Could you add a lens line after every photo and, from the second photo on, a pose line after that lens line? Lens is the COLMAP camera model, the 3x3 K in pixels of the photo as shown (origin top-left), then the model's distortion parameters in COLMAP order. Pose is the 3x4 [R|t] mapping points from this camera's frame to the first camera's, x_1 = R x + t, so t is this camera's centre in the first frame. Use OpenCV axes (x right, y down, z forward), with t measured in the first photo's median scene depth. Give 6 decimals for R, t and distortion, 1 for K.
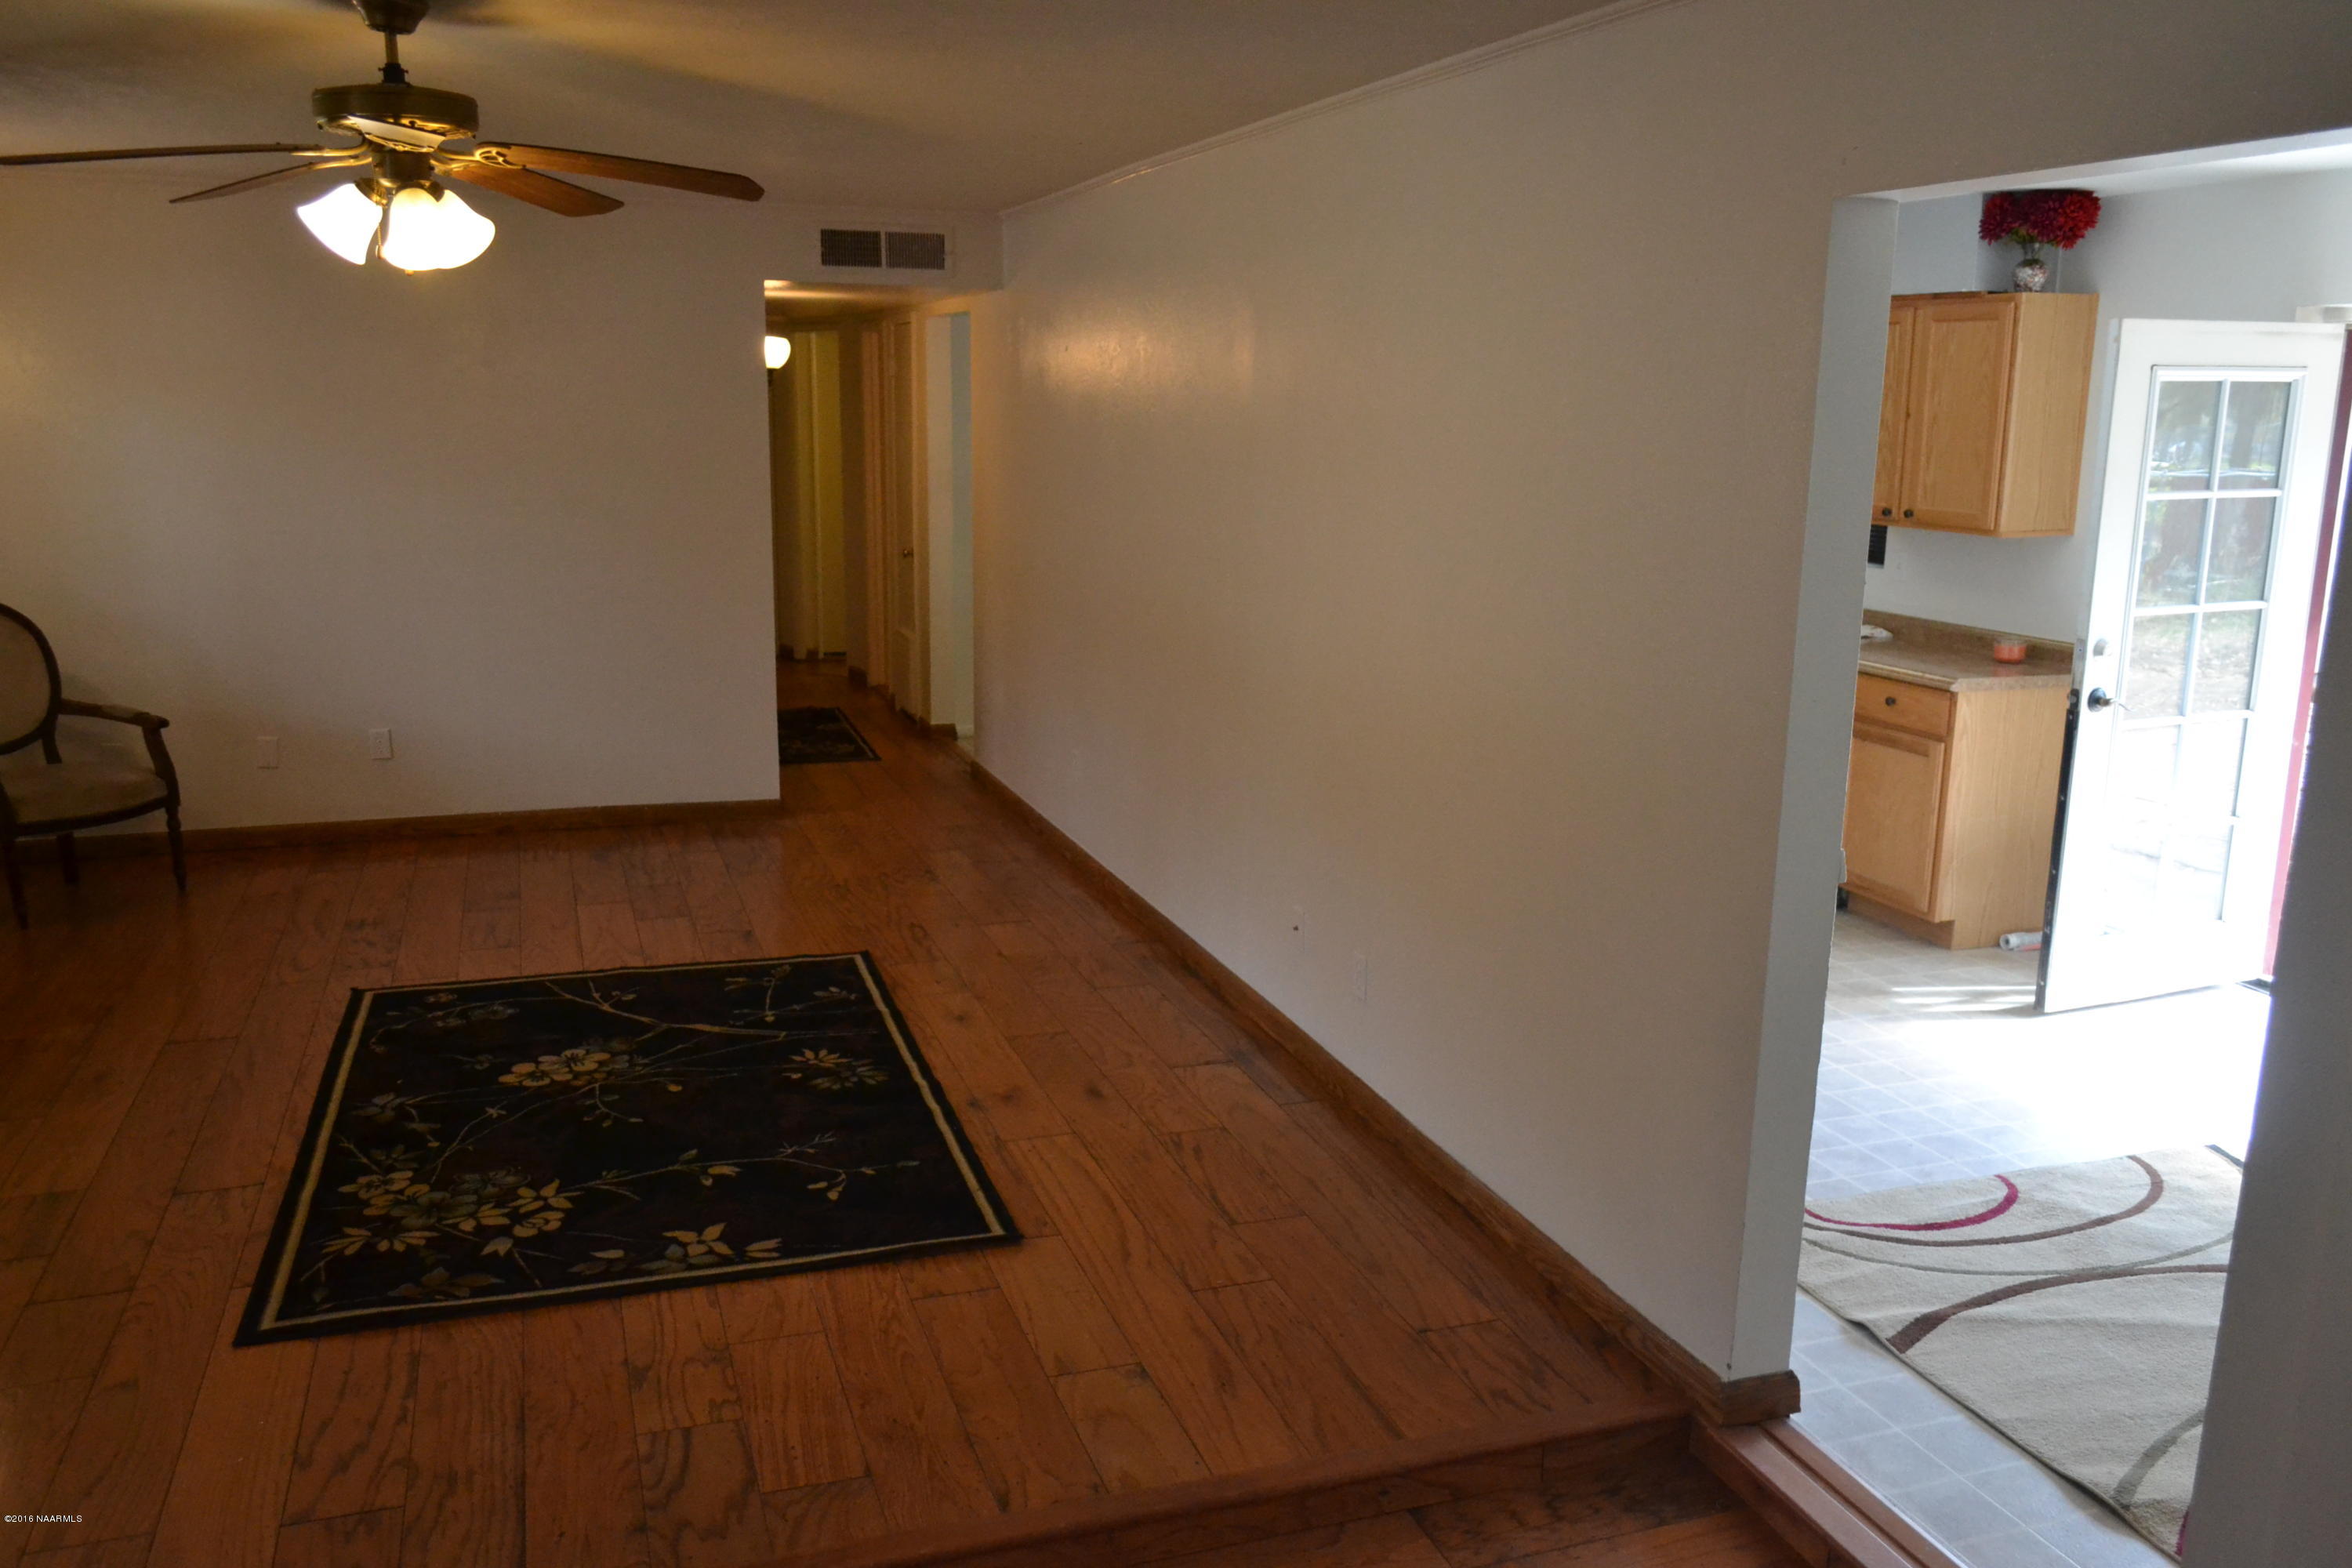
lens RADIAL K [[1862.1, 0, 1178.1], [0, 1862.1, 788.7], [0, 0, 1]] dist [-0.008053, -0.002921]
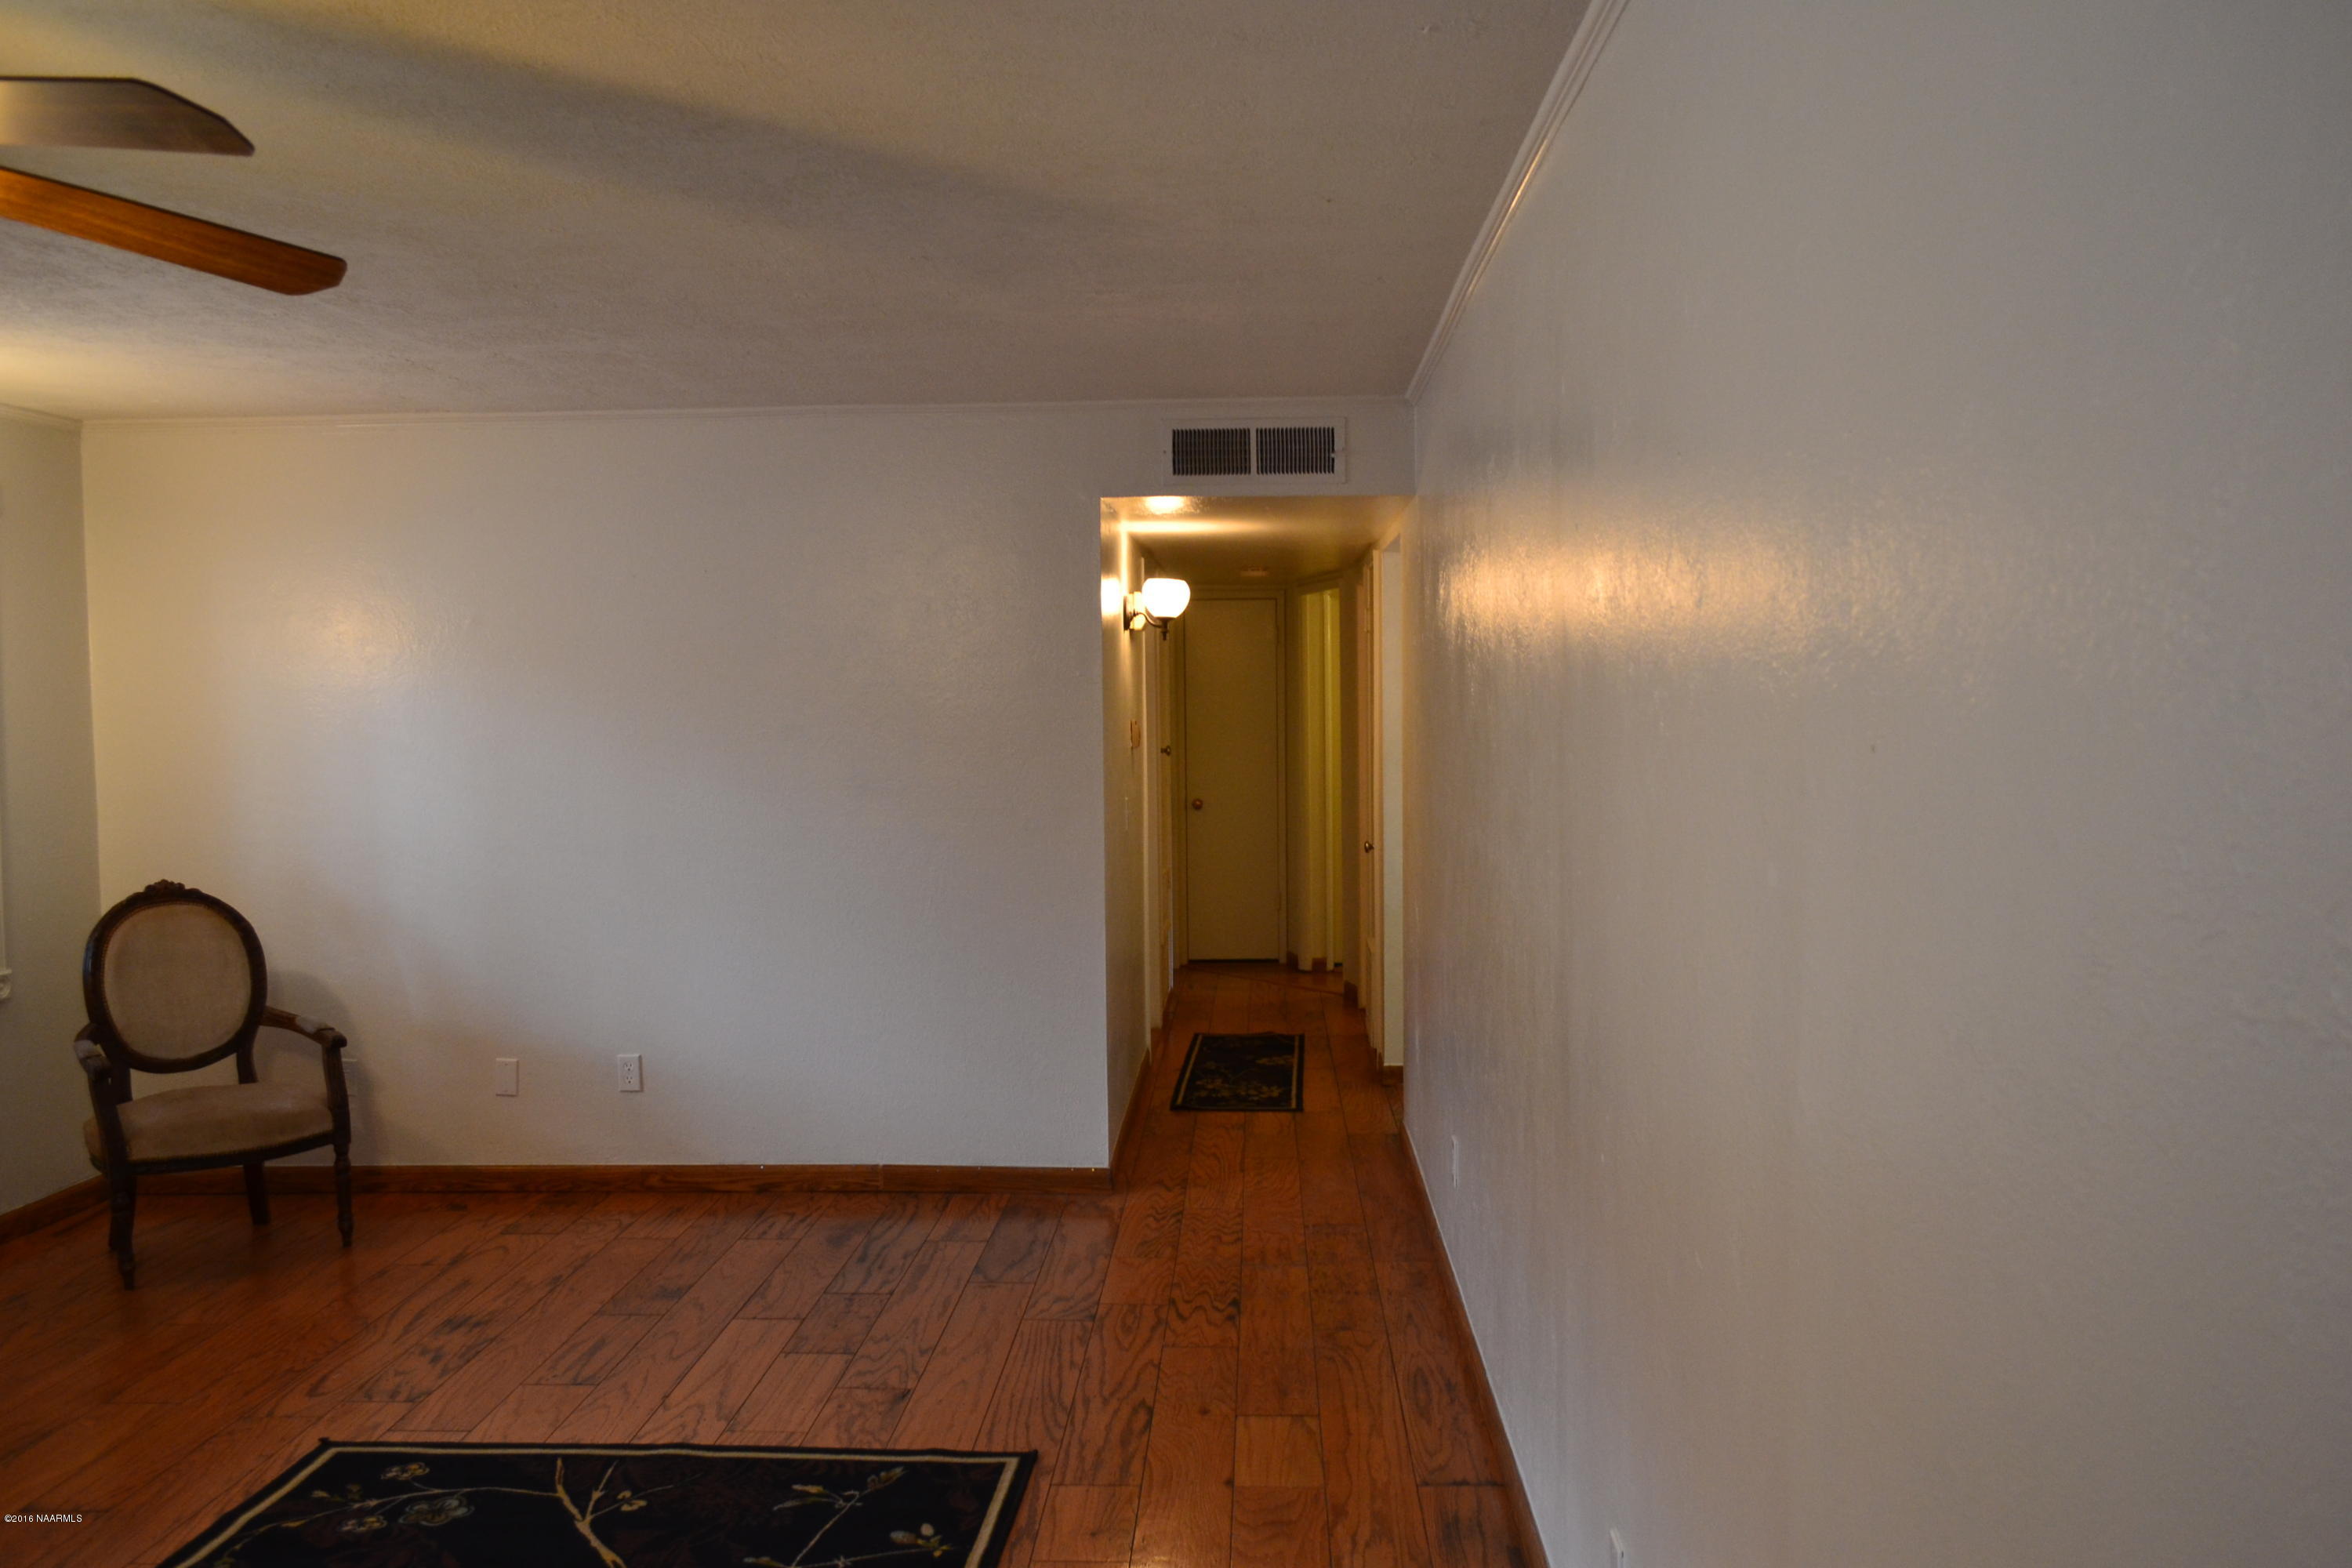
lens RADIAL K [[1862.1, 0, 1181.7], [0, 1862.1, 797.1], [0, 0, 1]] dist [-0.008053, -0.002921]
pose [[0.931515, -0.003500, -0.363687, 0.121967], [-0.052147, 0.988337, -0.143074, -0.050304], [0.359946, 0.152241, 0.920468, 0.405000]]
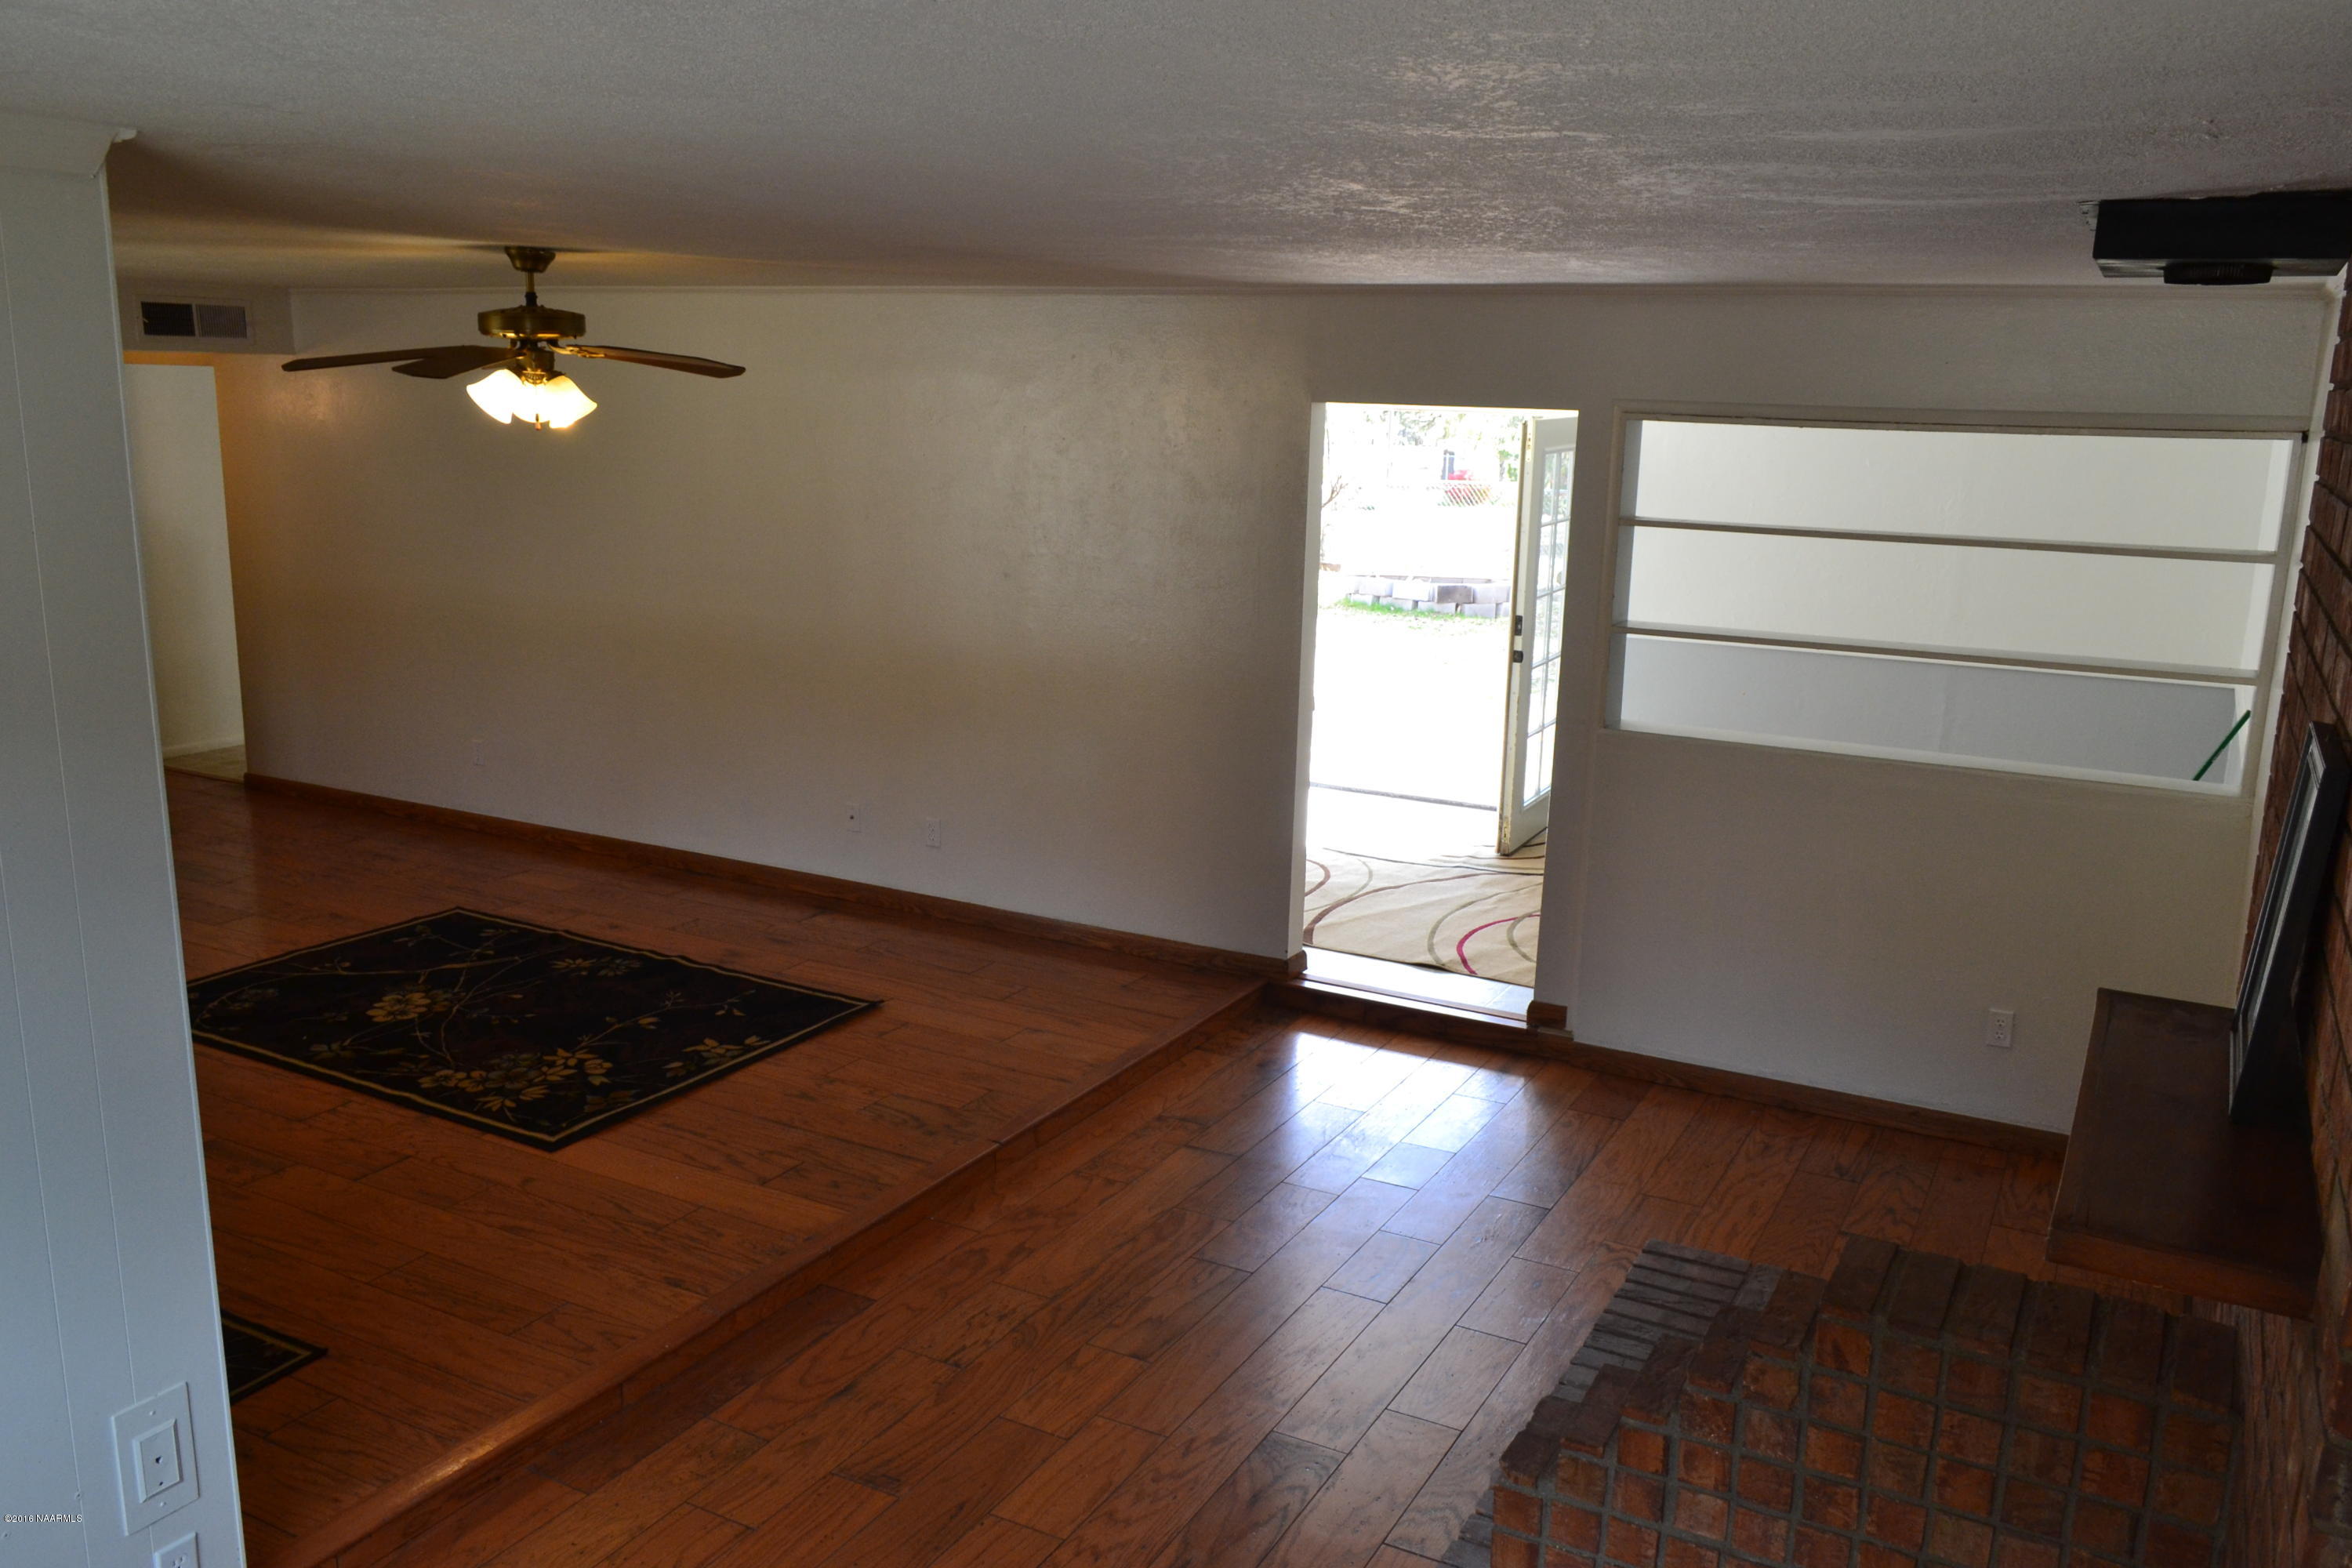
lens RADIAL K [[1862.1, 0, 1166.1], [0, 1862.1, 782.0], [0, 0, 1]] dist [-0.008053, -0.002921]
pose [[0.745518, -0.140037, 0.651607, -0.646759], [0.129601, 0.989475, 0.064369, -0.015981], [-0.653763, 0.036461, 0.755820, -0.280440]]
